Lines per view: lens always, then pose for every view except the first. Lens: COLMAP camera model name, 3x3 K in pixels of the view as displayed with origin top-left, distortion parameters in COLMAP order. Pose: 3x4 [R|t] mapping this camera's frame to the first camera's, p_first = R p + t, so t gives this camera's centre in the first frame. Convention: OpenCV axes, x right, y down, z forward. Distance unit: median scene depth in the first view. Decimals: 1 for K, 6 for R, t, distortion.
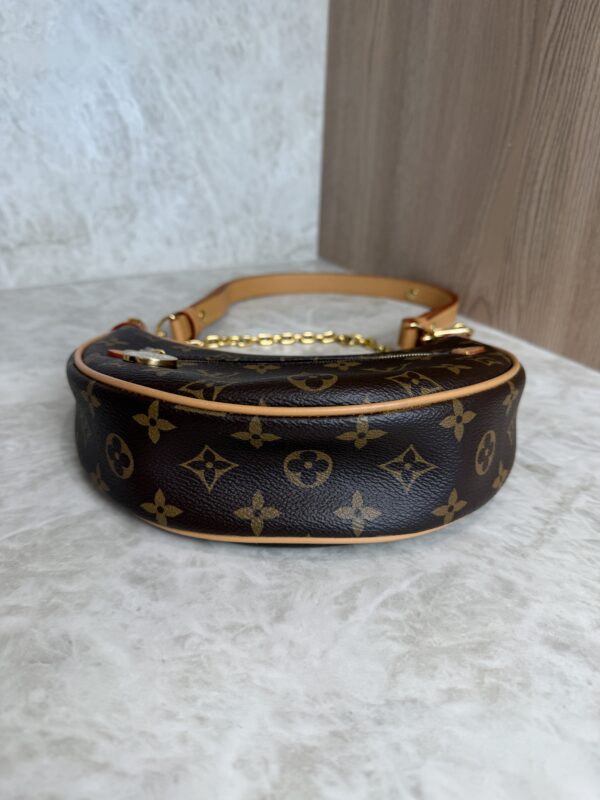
lens RADIAL K [[595.9, 0, 298.0], [0, 595.9, 401.2], [0, 0, 1]] dist [-0.040870, 0.008030]
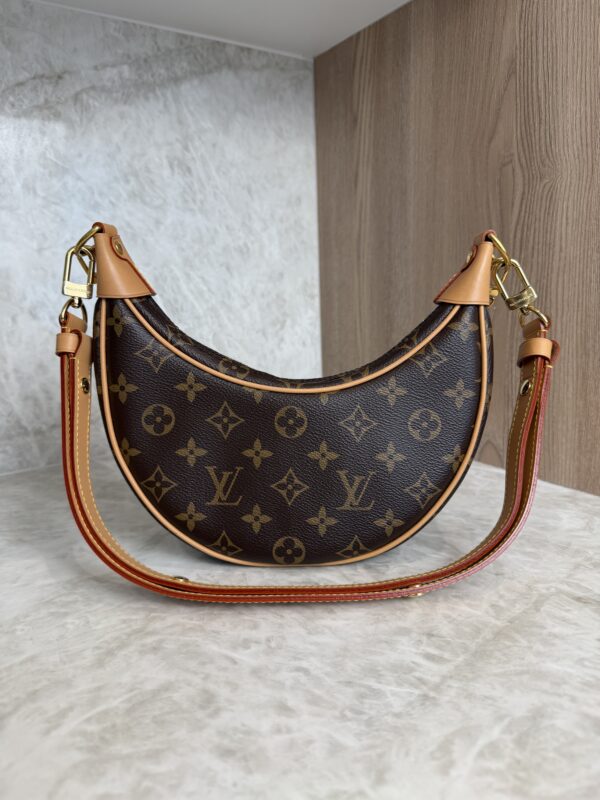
lens RADIAL K [[582.6, 0, 300.0], [0, 582.6, 400.0], [0, 0, 1]] dist [-0.010527, -0.012722]
pose [[0.996431, -0.077937, 0.032419, -0.133831], [0.083753, 0.960680, -0.264727, 0.005488], [-0.010513, 0.266497, 0.963778, -0.075789]]
